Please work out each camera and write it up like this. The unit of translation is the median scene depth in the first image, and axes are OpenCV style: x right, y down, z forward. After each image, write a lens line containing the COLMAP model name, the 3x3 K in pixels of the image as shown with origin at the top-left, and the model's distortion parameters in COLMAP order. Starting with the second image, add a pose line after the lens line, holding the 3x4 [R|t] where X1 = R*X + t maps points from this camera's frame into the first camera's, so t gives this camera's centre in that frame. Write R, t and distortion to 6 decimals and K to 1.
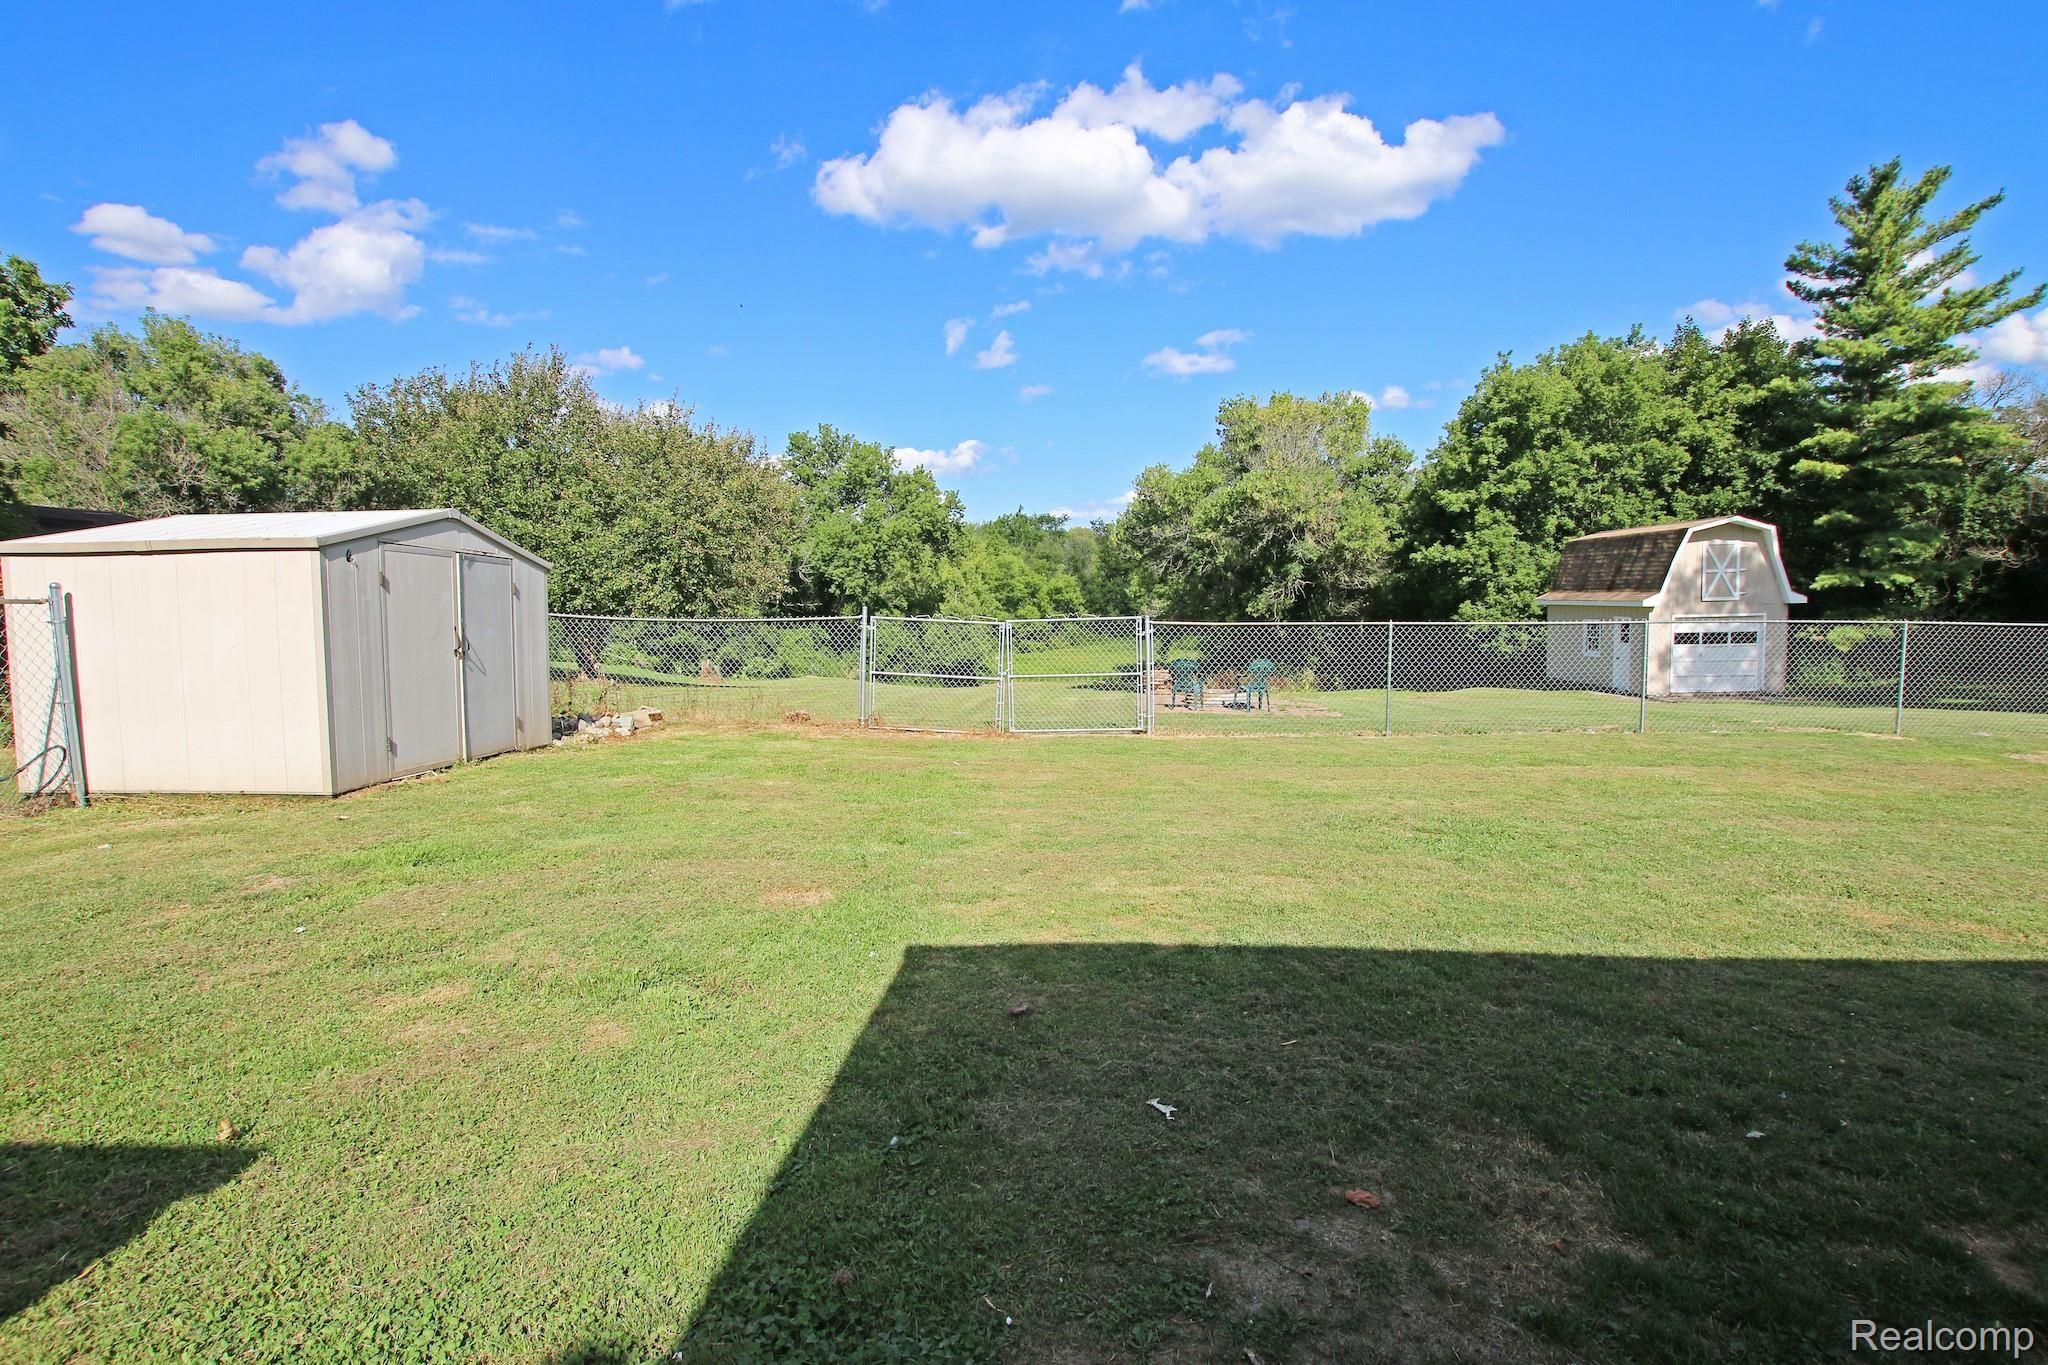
lens RADIAL K [[980.6, 0, 1024.0], [0, 980.6, 676.3], [0, 0, 1]] dist [-0.015896, 0.000043]
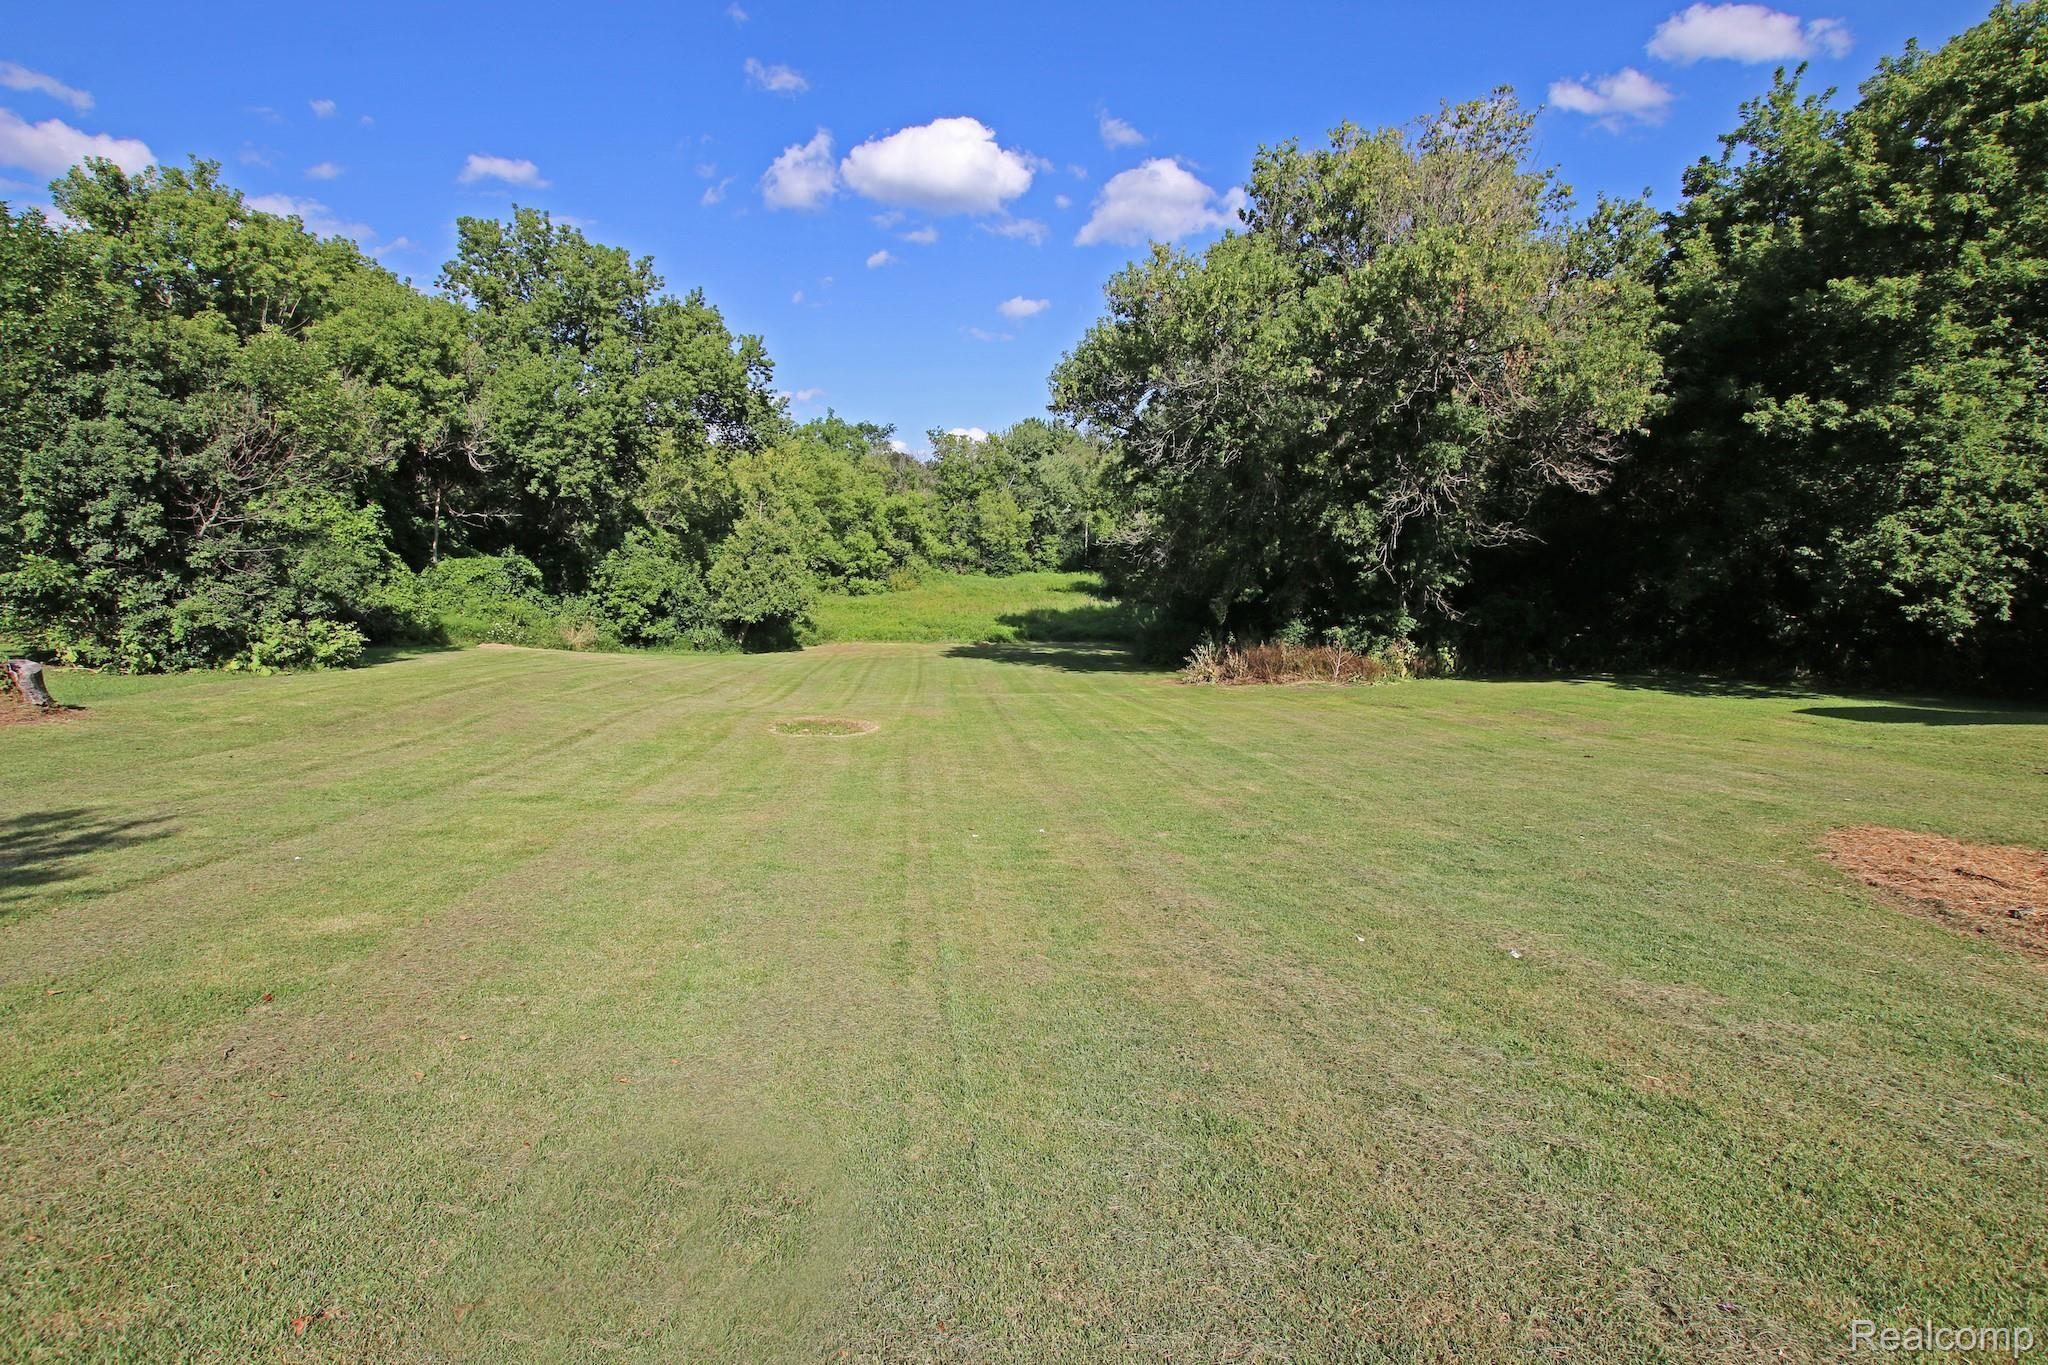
lens RADIAL K [[980.6, 0, 1024.0], [0, 980.6, 676.3], [0, 0, 1]] dist [-0.015896, 0.000043]
pose [[0.980757, -0.009796, 0.194985, -0.028222], [-0.003097, 0.997834, 0.065711, -0.016927], [-0.195206, -0.065050, 0.978603, 0.359657]]
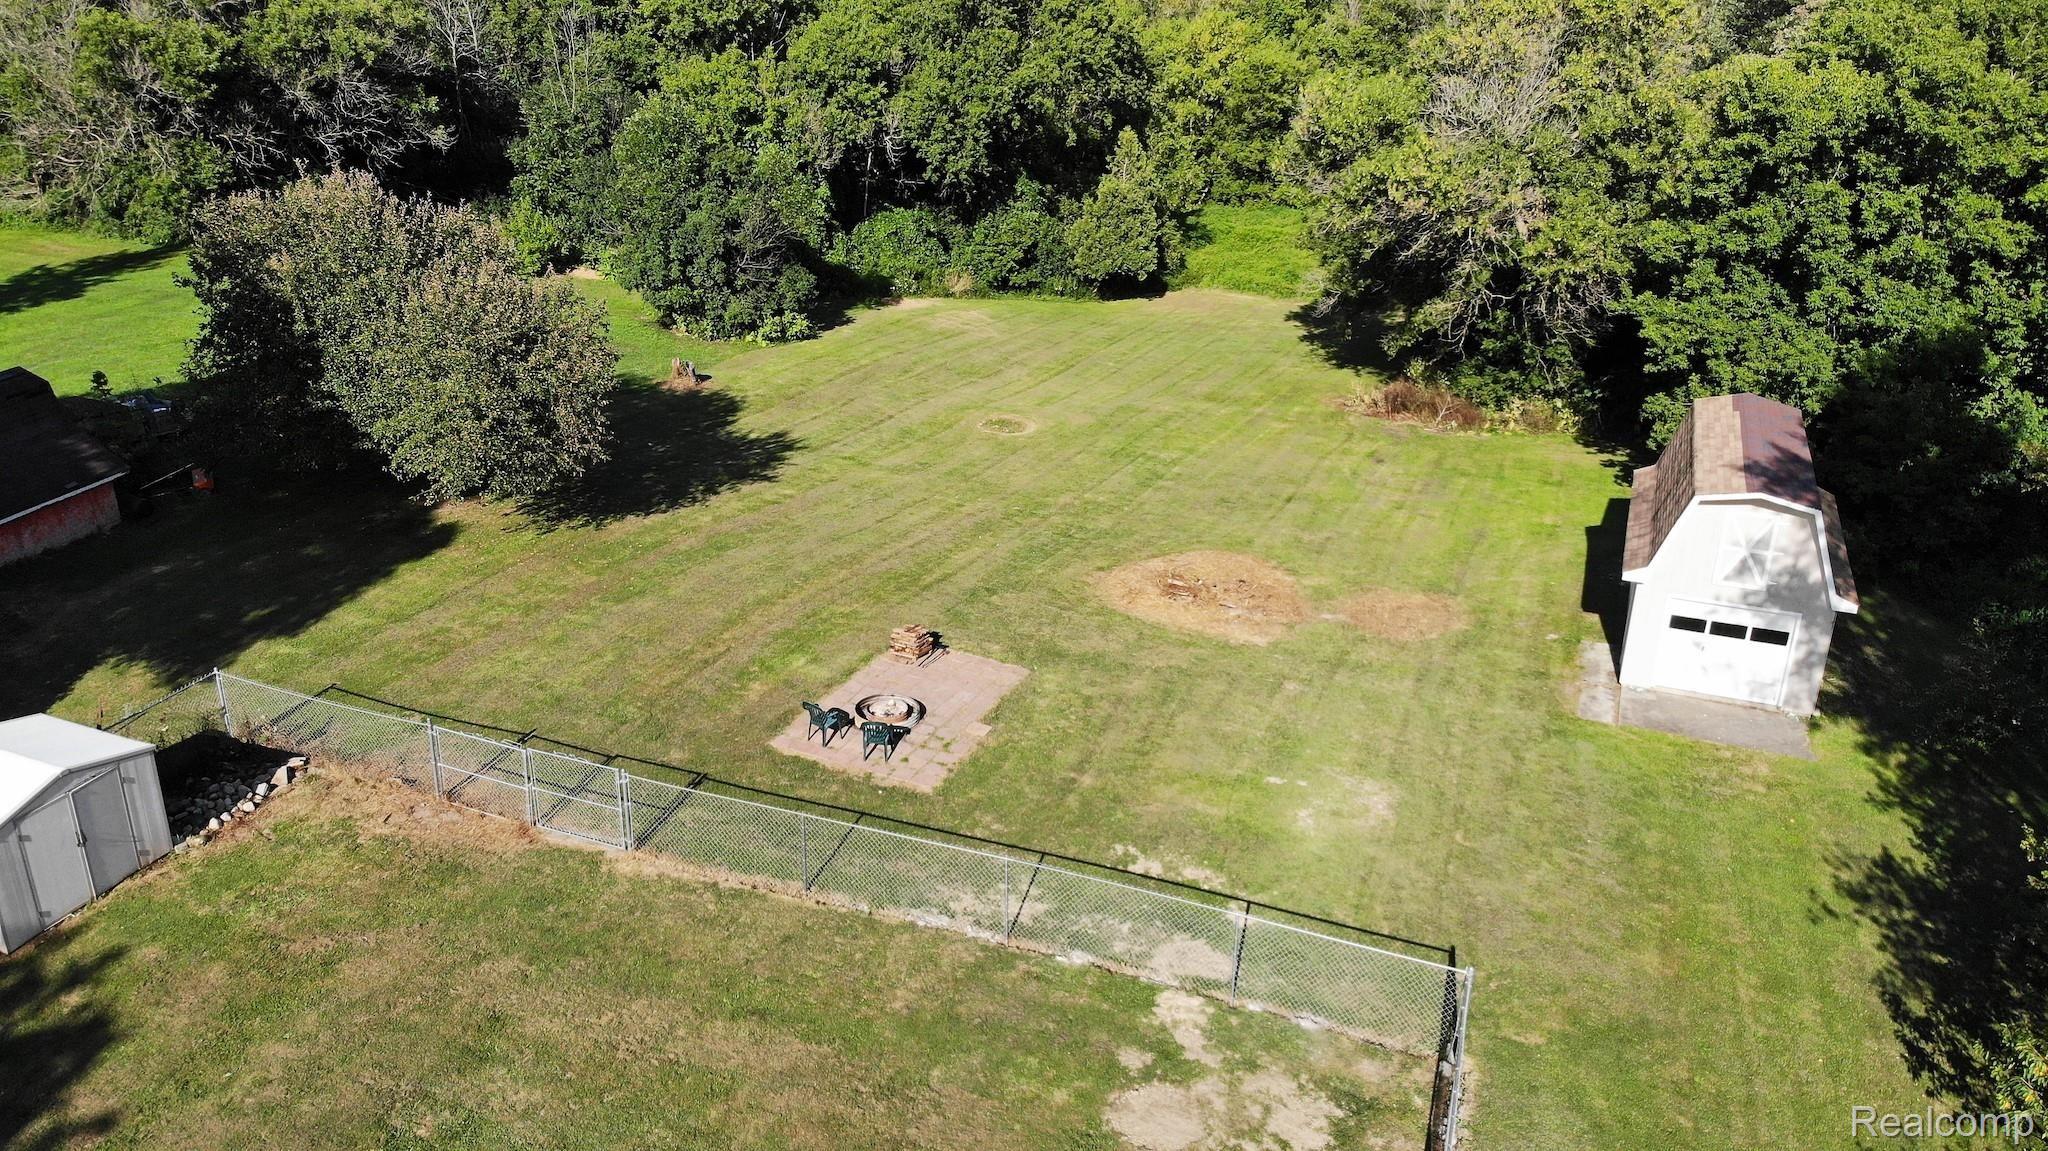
lens RADIAL K [[1489.8, 0, 970.3], [0, 1489.8, 574.4], [0, 0, 1]] dist [0.148700, -0.288900]
pose [[0.949875, 0.136418, -0.281297, 0.171622], [-0.040133, 0.945538, 0.323029, -0.154533], [0.310044, -0.295548, 0.903617, -0.078052]]
